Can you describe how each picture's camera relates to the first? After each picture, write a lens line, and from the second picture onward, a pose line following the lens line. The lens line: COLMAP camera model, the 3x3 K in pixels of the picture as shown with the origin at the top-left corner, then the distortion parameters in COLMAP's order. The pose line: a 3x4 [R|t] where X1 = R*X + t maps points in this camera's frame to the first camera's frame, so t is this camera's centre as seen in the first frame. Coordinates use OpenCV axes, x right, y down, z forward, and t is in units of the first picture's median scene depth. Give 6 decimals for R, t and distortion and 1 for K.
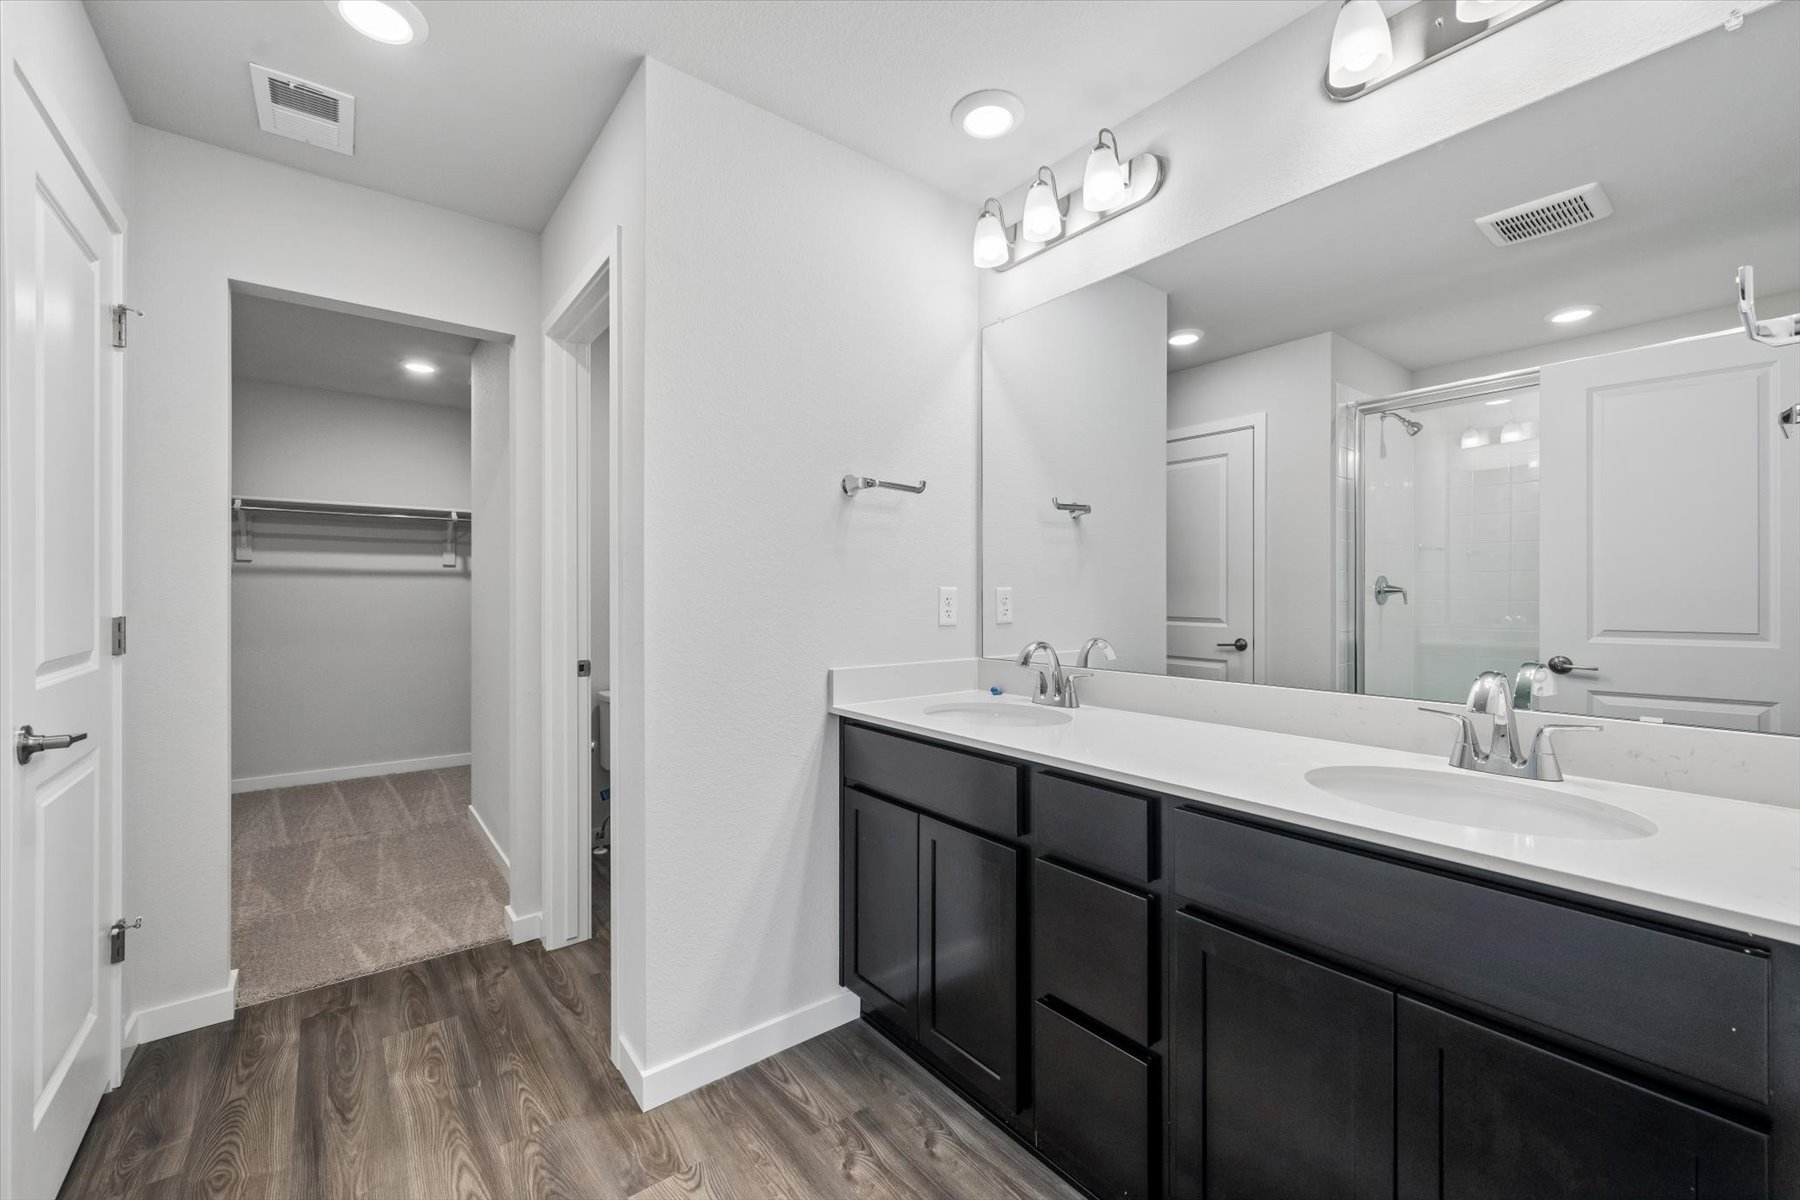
lens RADIAL K [[729.0, 0, 902.2], [0, 729.0, 593.9], [0, 0, 1]] dist [-0.002424, 0.000573]
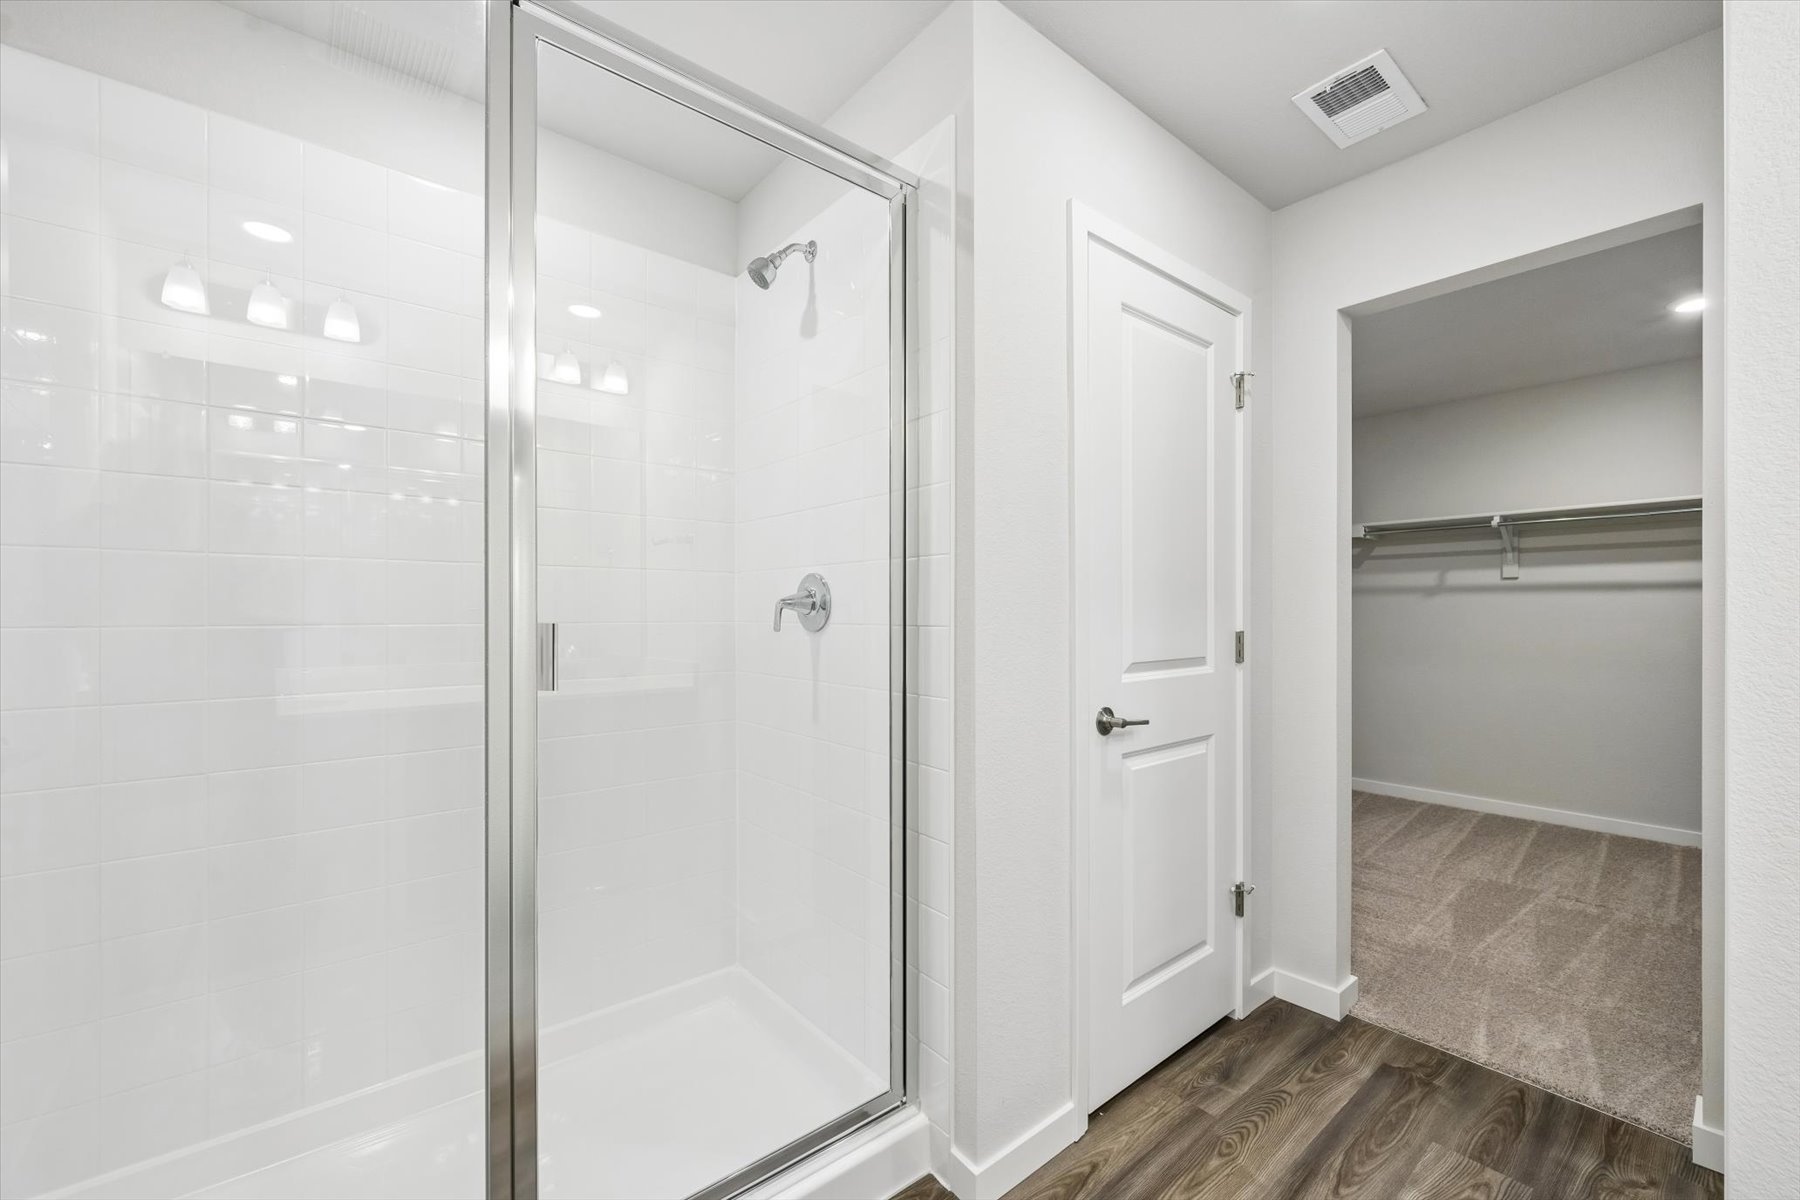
lens RADIAL K [[729.0, 0, 892.7], [0, 729.0, 613.8], [0, 0, 1]] dist [-0.002424, 0.000573]
pose [[0.028947, 0.005774, -0.999564, 0.100030], [-0.003143, 0.999979, 0.005685, -0.002049], [0.999576, 0.002977, 0.028965, 0.334058]]
